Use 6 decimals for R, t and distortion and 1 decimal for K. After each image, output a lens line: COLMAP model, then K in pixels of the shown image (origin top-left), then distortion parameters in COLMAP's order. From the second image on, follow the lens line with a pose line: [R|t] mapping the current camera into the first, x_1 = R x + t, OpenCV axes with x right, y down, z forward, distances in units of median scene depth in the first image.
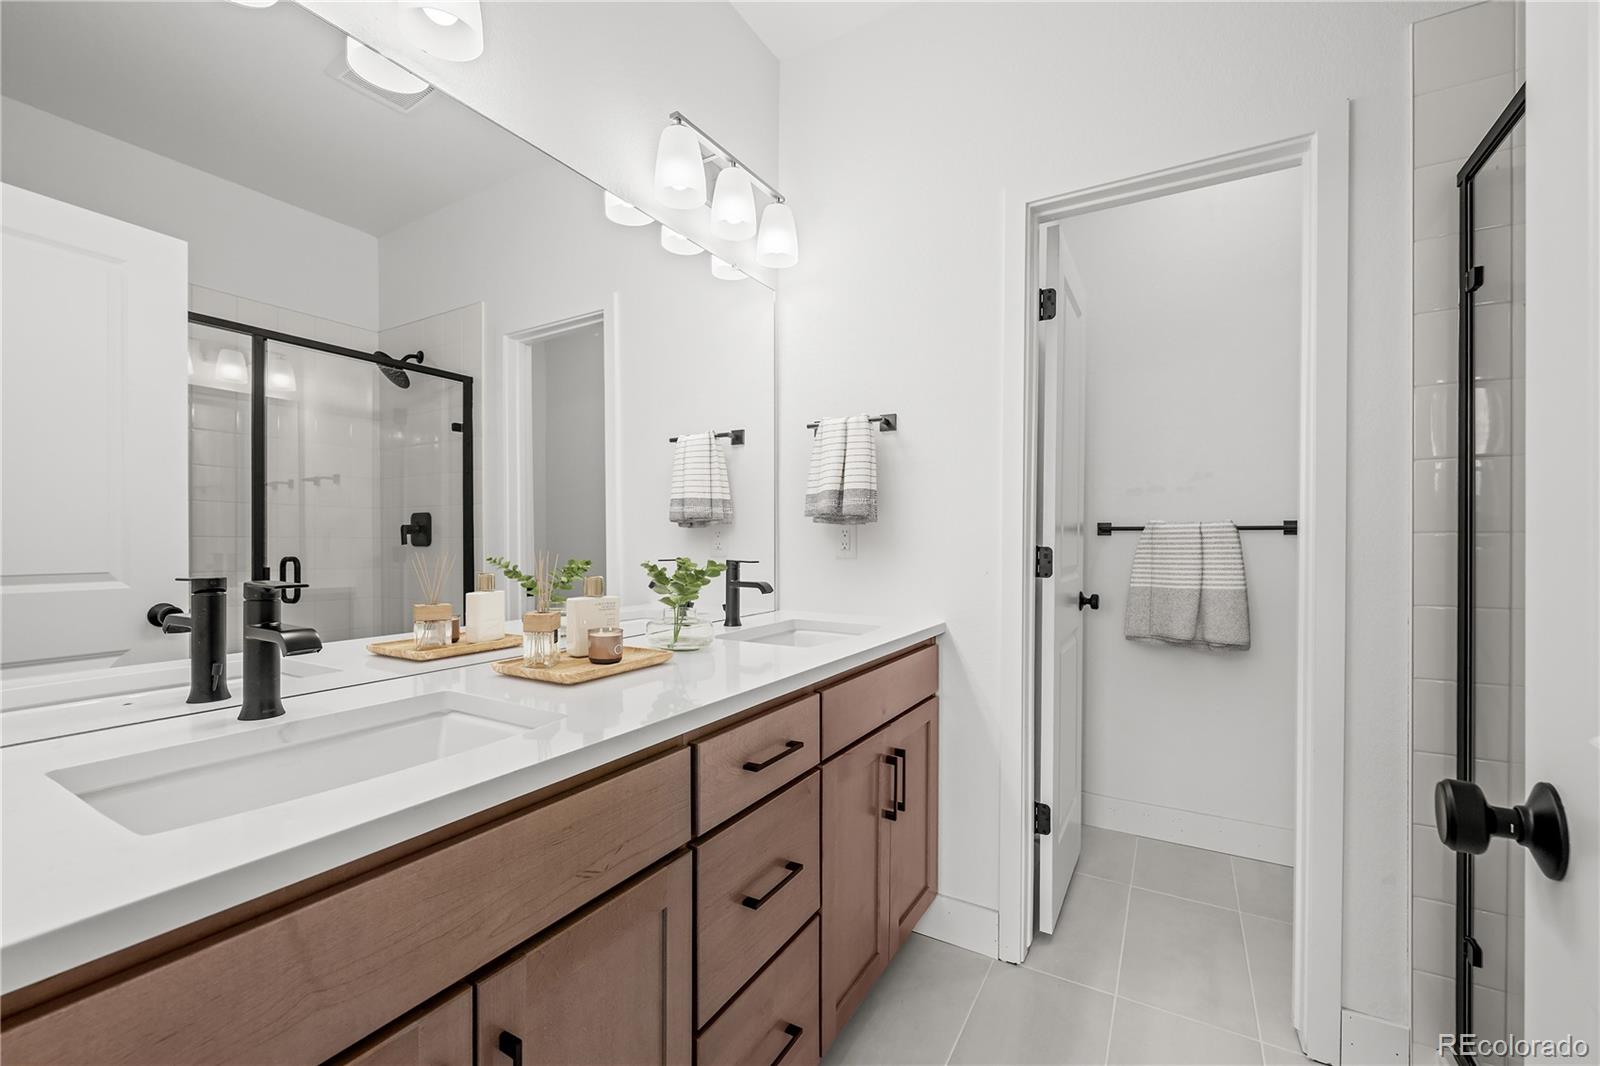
lens RADIAL K [[671.3, 0, 801.4], [0, 671.3, 539.8], [0, 0, 1]] dist [-0.003333, 0.001002]
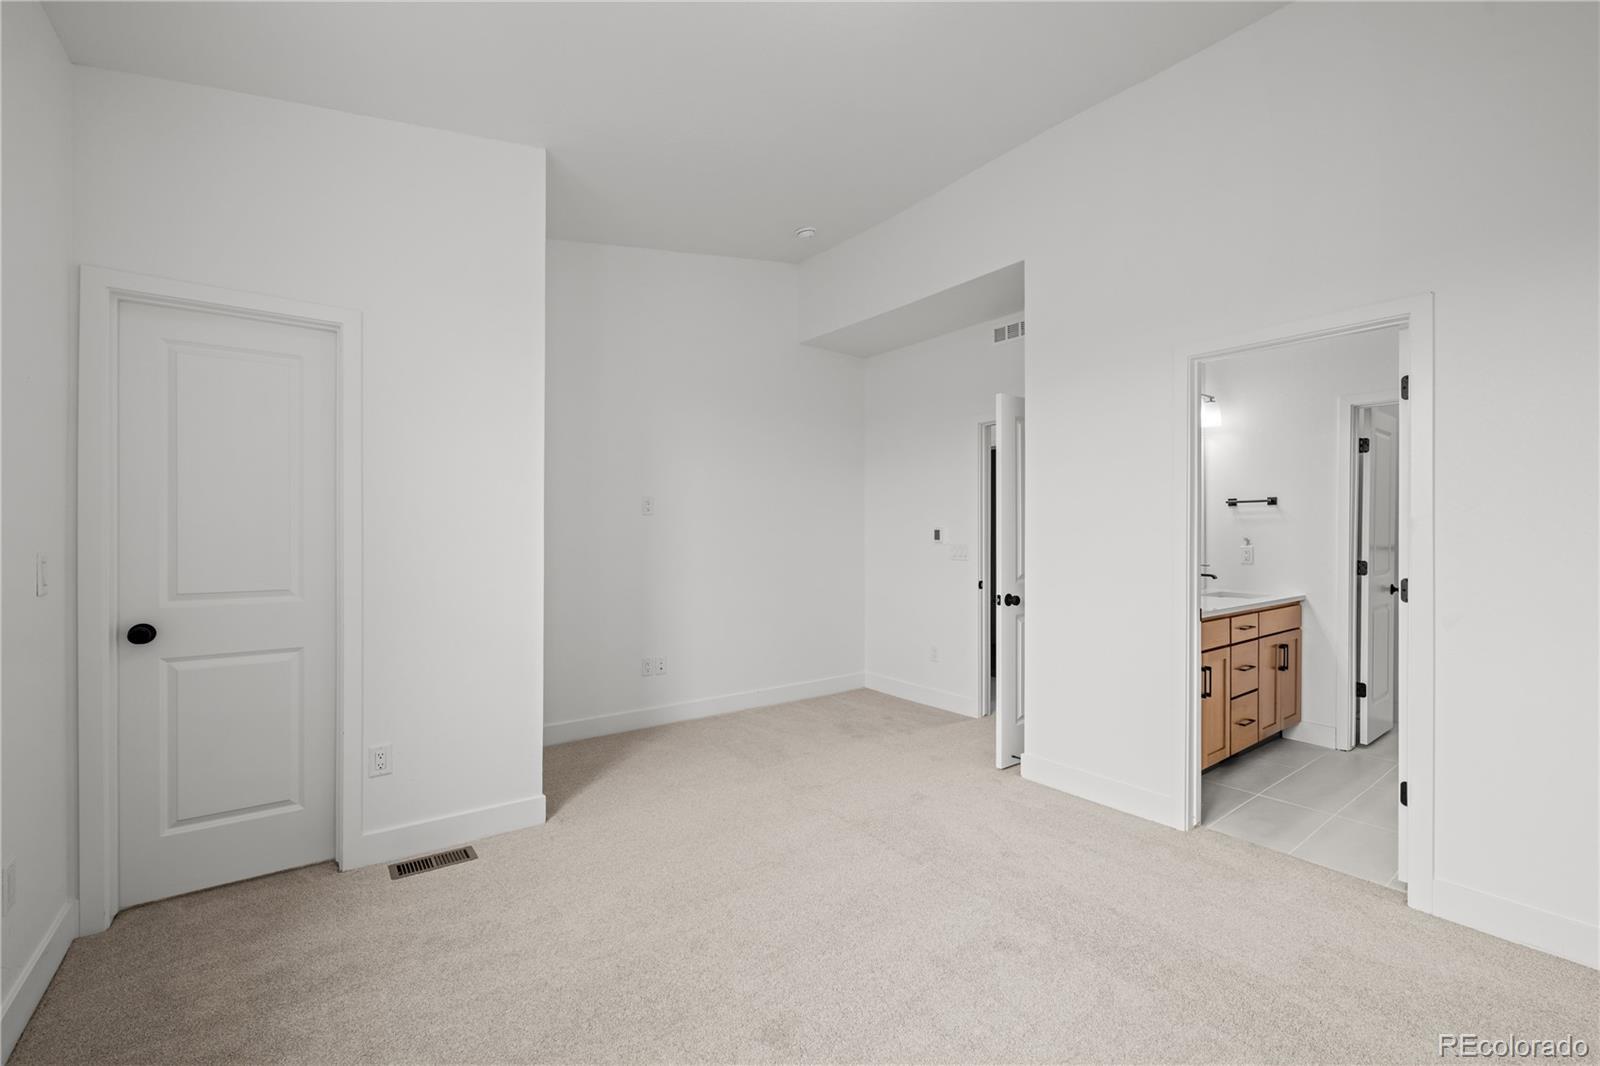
lens RADIAL K [[671.3, 0, 794.3], [0, 671.3, 535.3], [0, 0, 1]] dist [-0.003333, 0.001002]
pose [[0.924045, 0.000692, -0.382283, -0.488899], [-0.001704, 0.999996, -0.002308, -0.061763], [0.382280, 0.002784, 0.924042, -1.650520]]
